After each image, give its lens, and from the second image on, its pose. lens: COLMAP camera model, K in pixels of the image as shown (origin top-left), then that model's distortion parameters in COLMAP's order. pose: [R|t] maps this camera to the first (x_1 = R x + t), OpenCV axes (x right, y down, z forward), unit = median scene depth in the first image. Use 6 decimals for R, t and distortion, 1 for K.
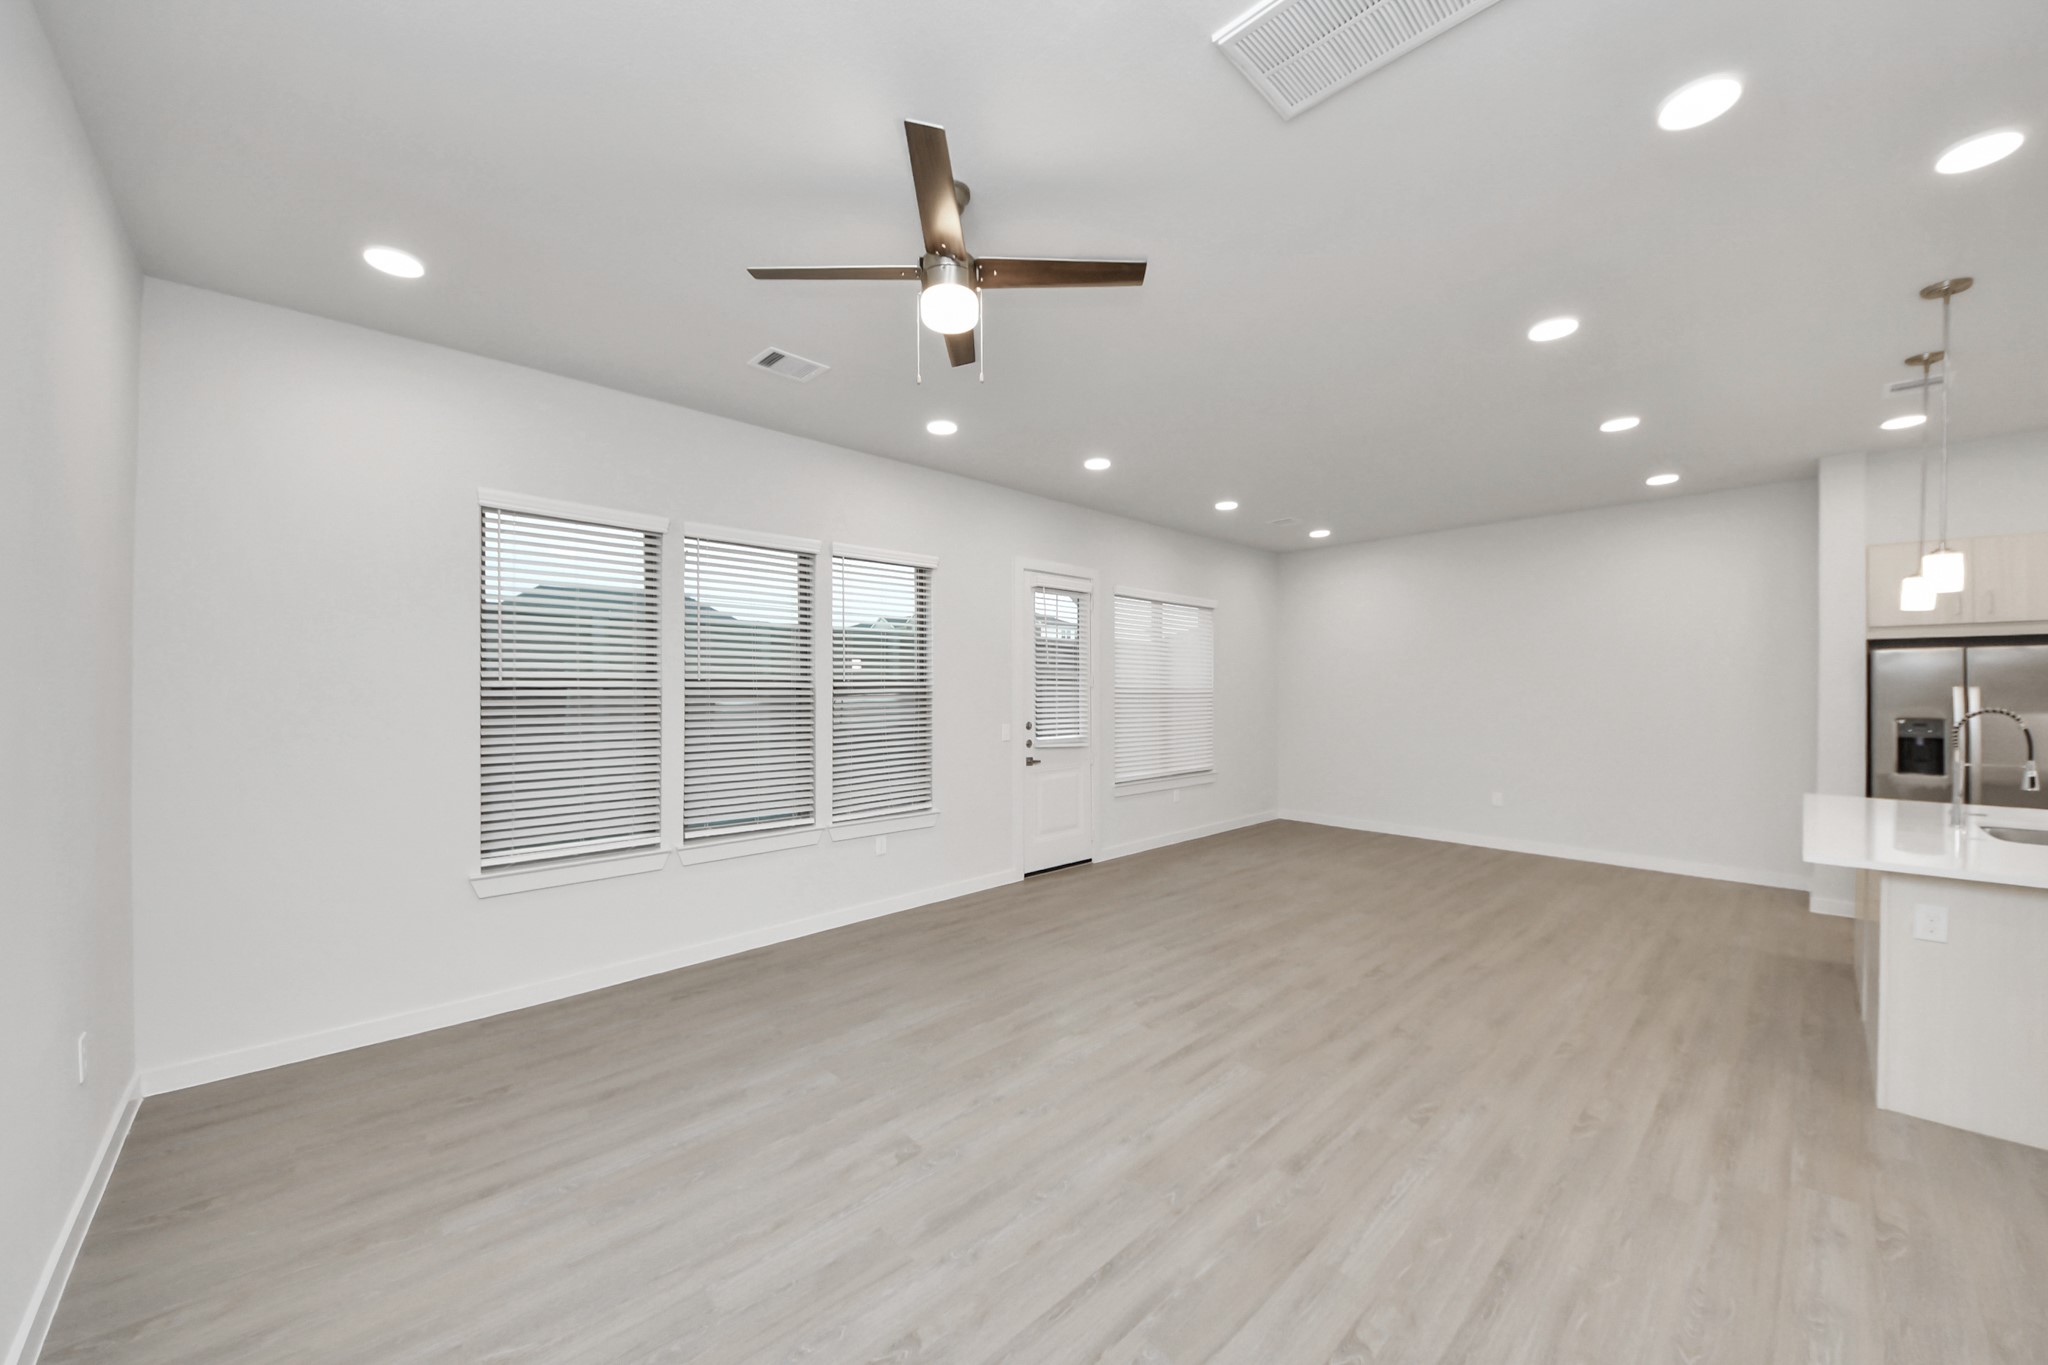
lens RADIAL K [[742.1, 0, 1032.2], [0, 742.1, 693.3], [0, 0, 1]] dist [0.045446, -0.024922]
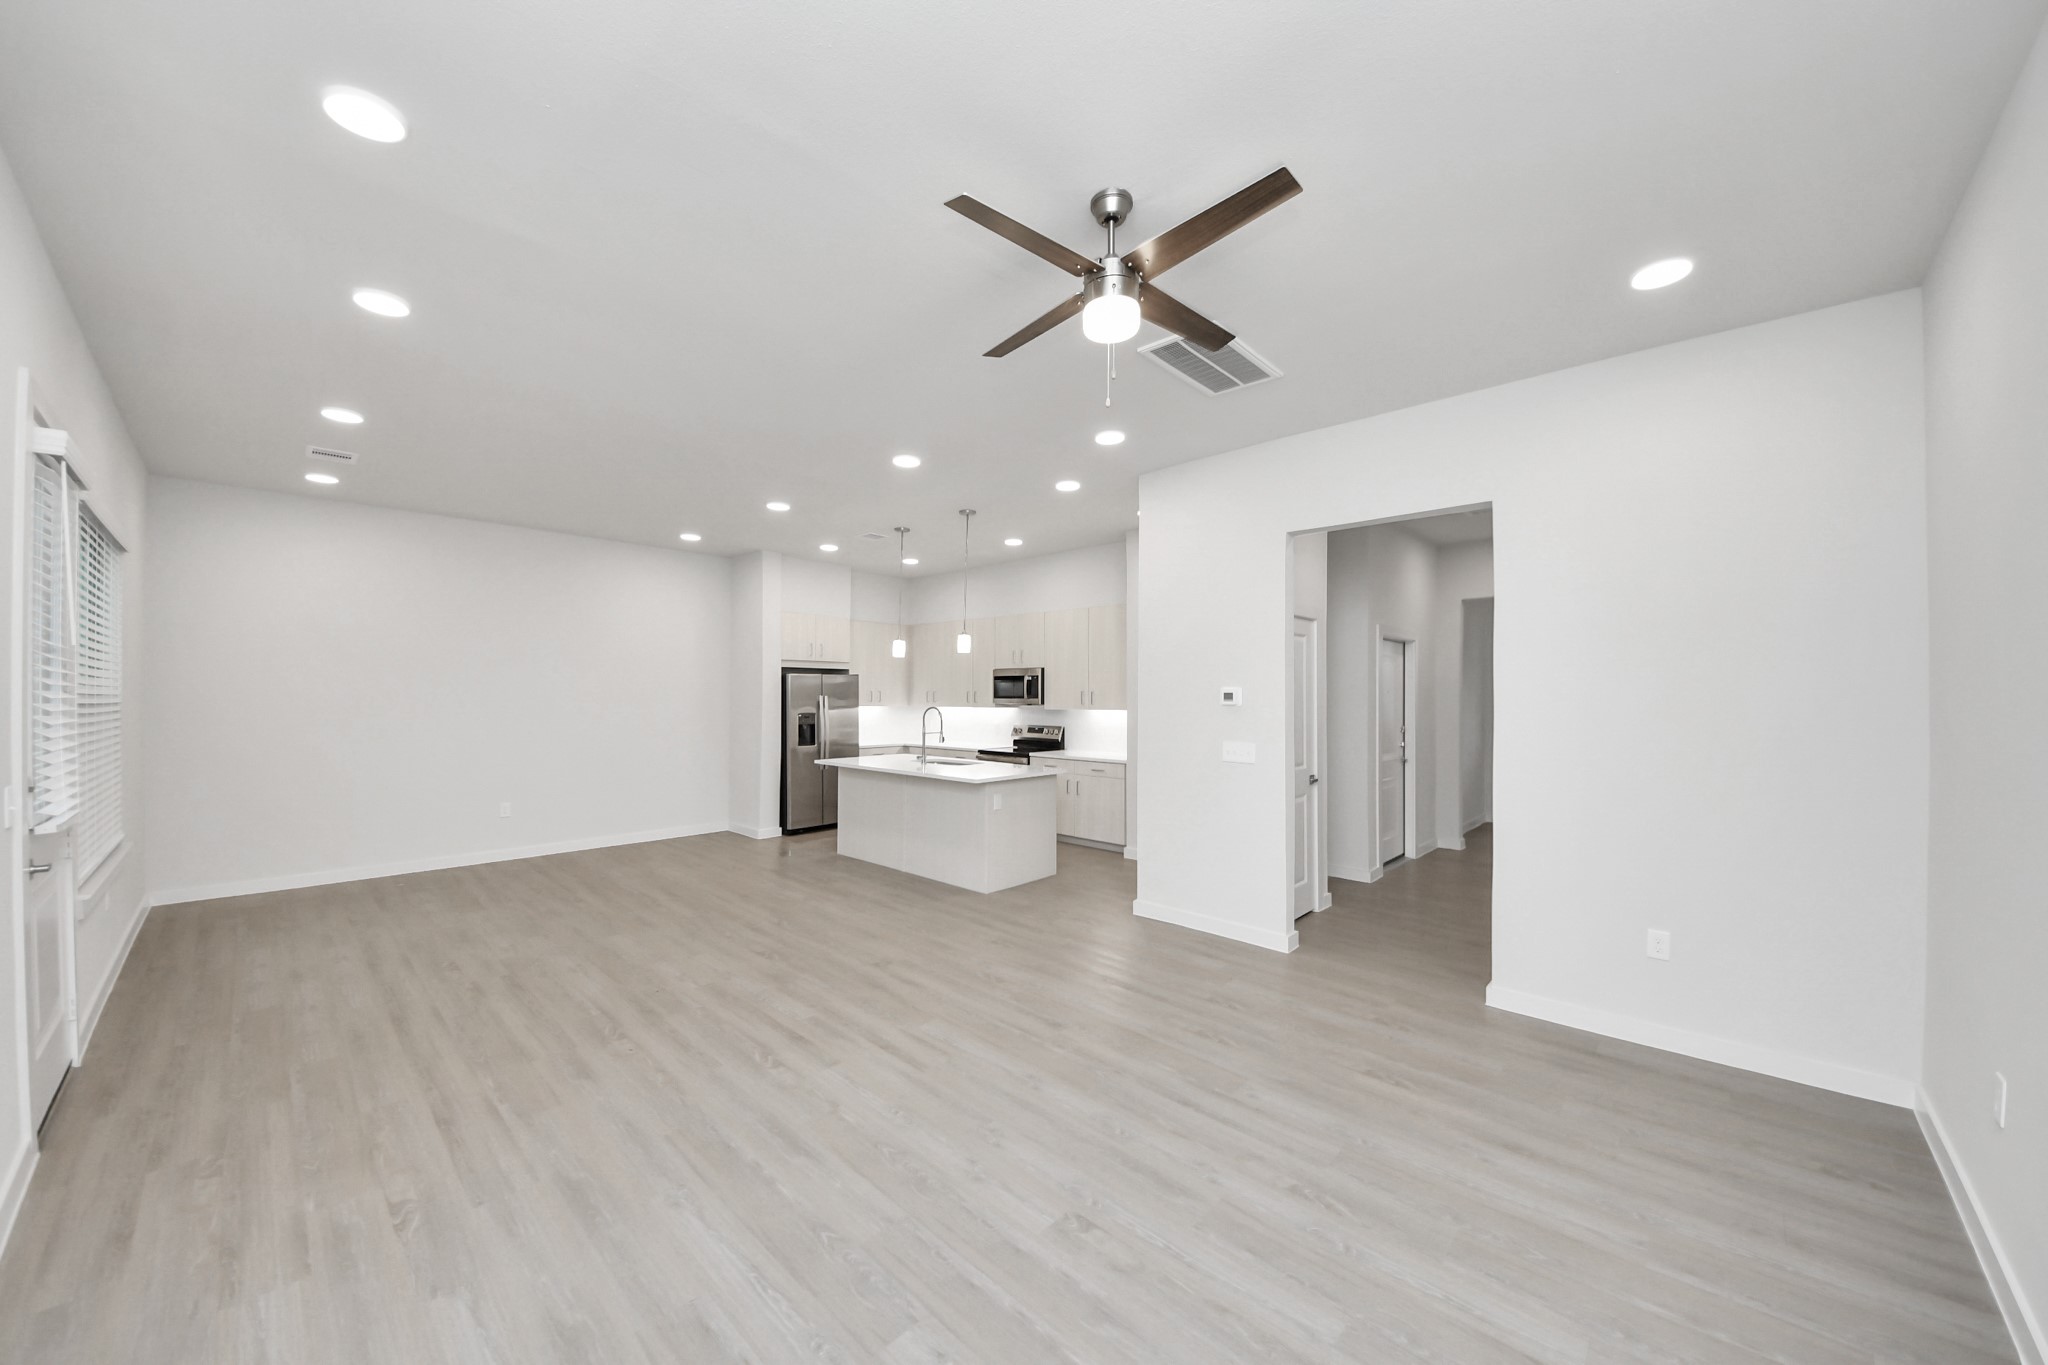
lens RADIAL K [[716.7, 0, 1024.0], [0, 716.7, 682.5], [0, 0, 1]] dist [0.022299, -0.018404]
pose [[-0.053407, 0.020777, 0.998357, -0.653199], [0.004696, 0.999778, -0.020555, -0.001878], [-0.998562, 0.003591, -0.053492, 0.712416]]
